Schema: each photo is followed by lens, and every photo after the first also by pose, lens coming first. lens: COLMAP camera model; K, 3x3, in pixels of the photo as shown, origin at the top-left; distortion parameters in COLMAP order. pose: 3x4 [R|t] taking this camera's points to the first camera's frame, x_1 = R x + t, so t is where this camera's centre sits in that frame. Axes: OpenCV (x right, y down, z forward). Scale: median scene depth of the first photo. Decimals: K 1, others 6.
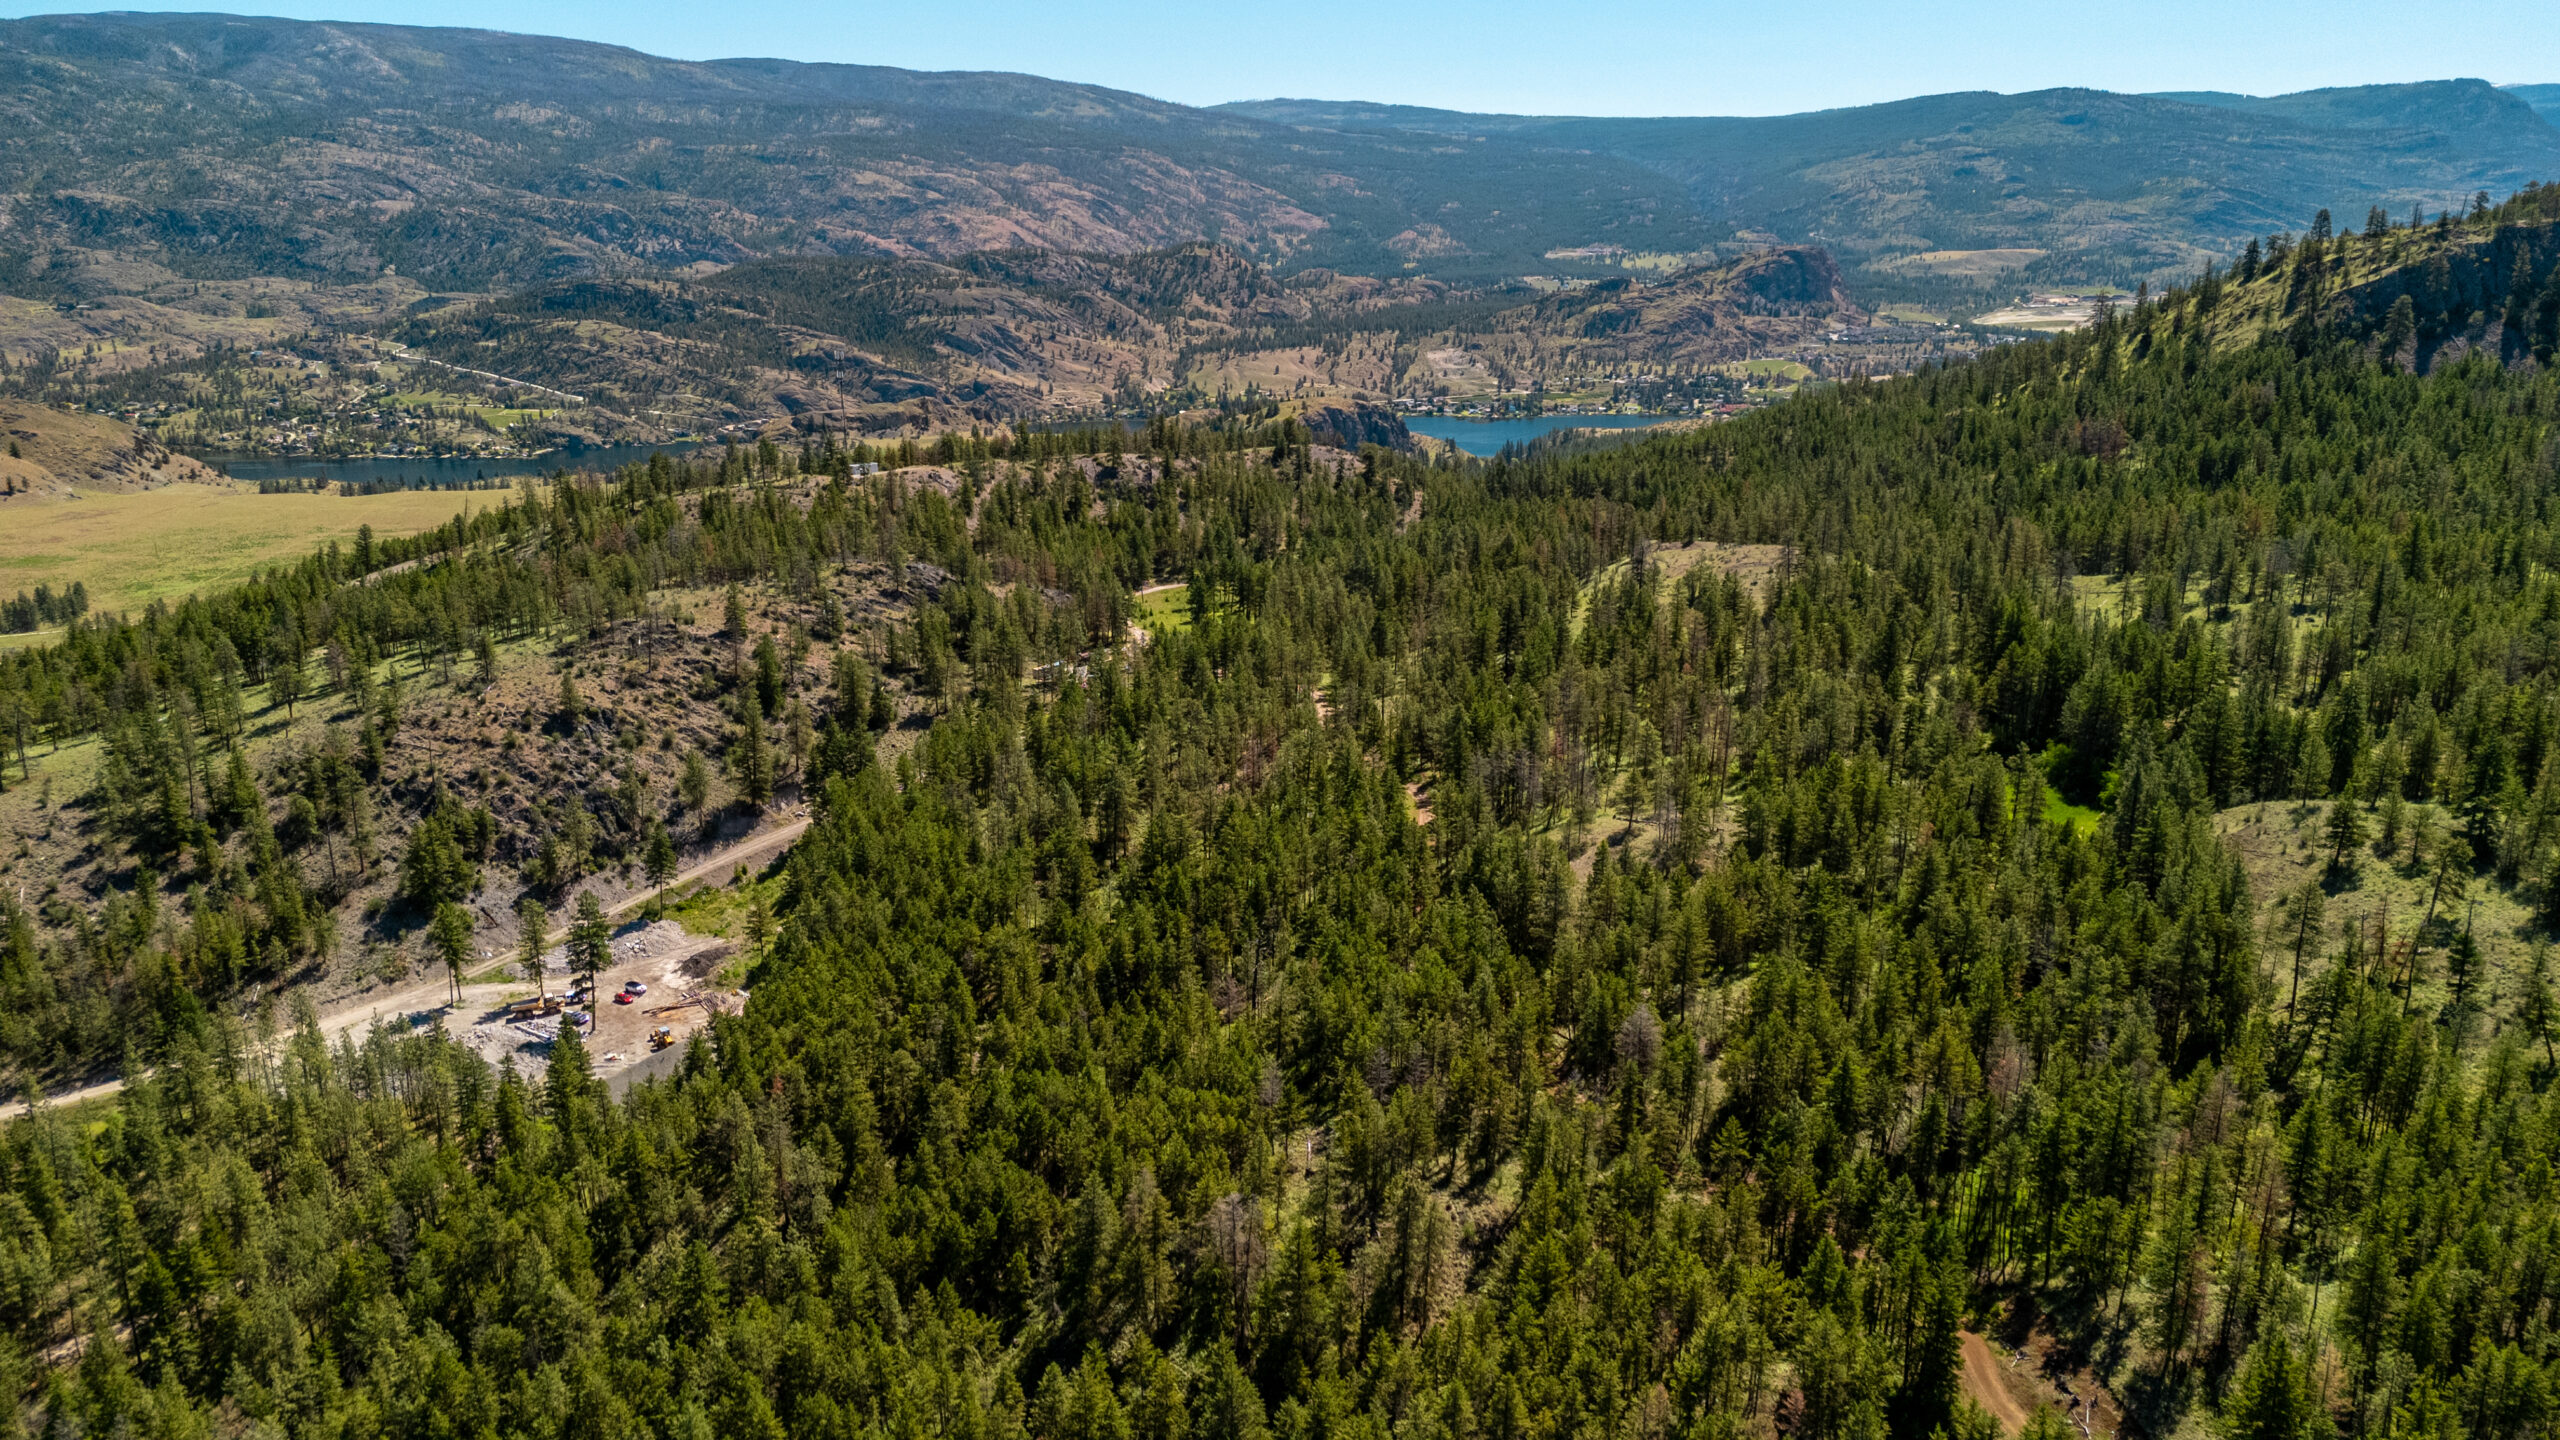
lens RADIAL K [[1871.0, 0, 1271.6], [0, 1871.0, 738.9], [0, 0, 1]] dist [0.071120, -0.069288]
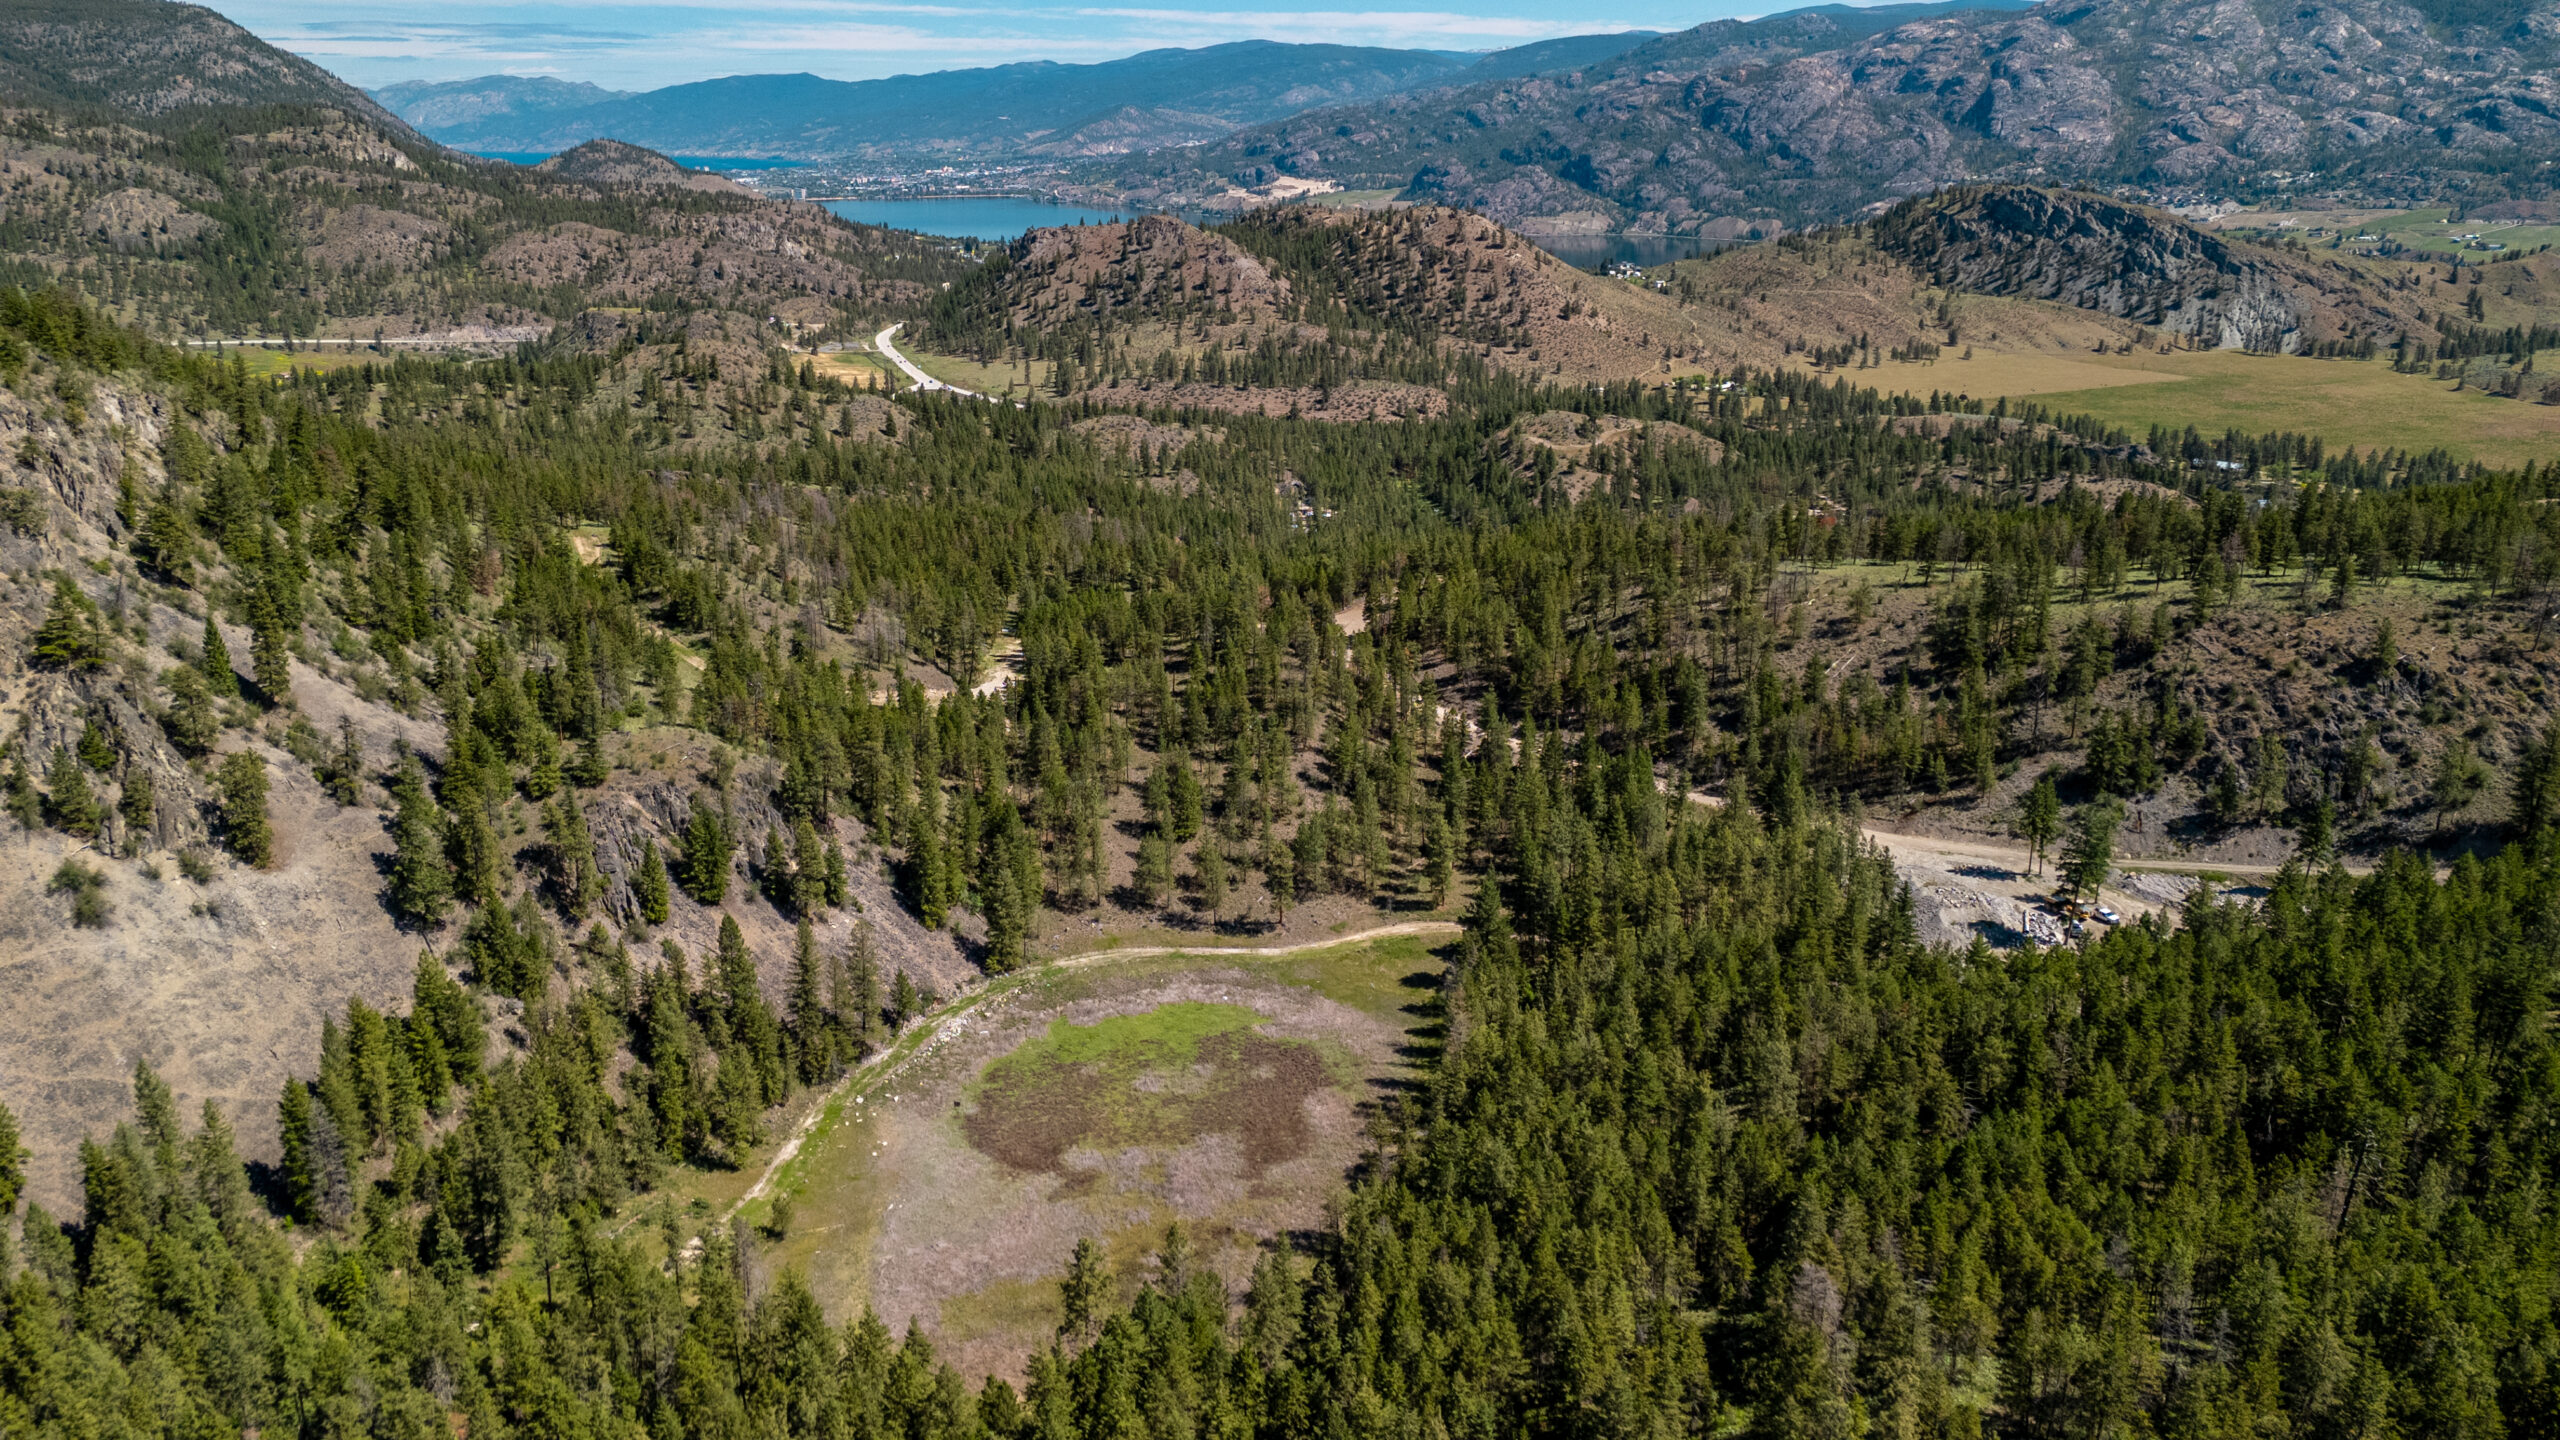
lens RADIAL K [[1871.0, 0, 1271.6], [0, 1871.0, 738.9], [0, 0, 1]] dist [0.071120, -0.069288]
pose [[0.259931, 0.322758, -0.910090, 0.339091], [-0.255868, 0.931818, 0.257385, -0.081280], [0.931111, 0.165961, 0.324791, 0.232682]]
